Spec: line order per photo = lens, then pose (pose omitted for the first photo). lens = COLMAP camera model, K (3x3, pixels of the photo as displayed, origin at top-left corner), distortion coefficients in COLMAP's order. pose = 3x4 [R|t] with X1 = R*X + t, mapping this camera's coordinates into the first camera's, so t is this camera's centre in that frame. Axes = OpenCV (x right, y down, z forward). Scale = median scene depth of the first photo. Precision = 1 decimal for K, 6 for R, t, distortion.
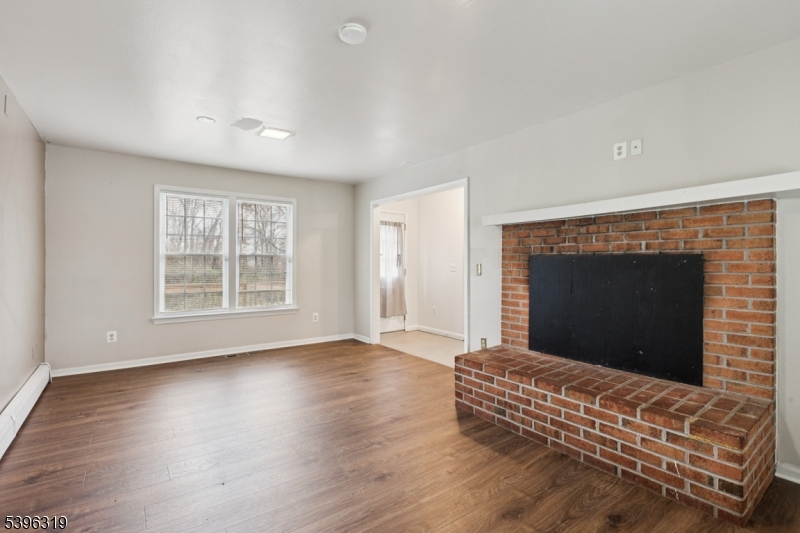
lens RADIAL K [[371.5, 0, 398.5], [0, 371.5, 265.1], [0, 0, 1]] dist [-0.002473, -0.000453]
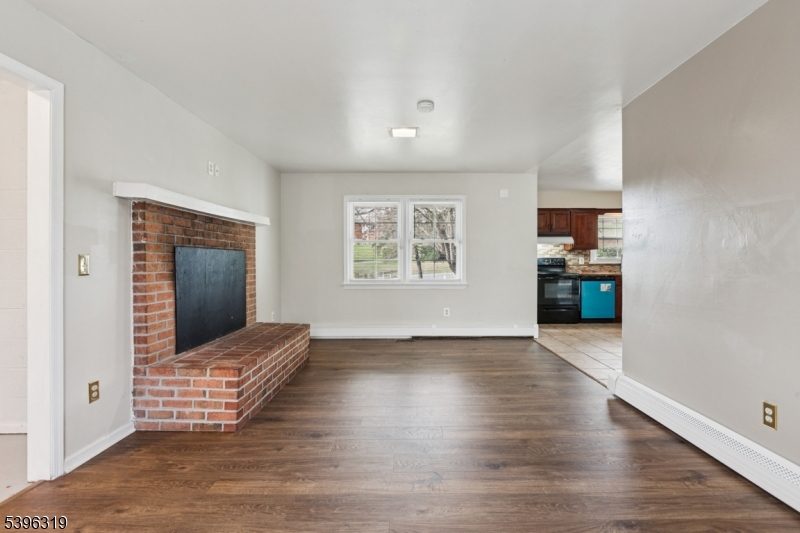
lens RADIAL K [[371.5, 0, 402.5], [0, 371.5, 262.8], [0, 0, 1]] dist [-0.002473, -0.000453]
pose [[-0.789071, -0.005518, 0.614277, -0.584978], [0.003029, 0.999913, 0.012873, 0.003205], [-0.614294, 0.012018, -0.788985, 1.327521]]
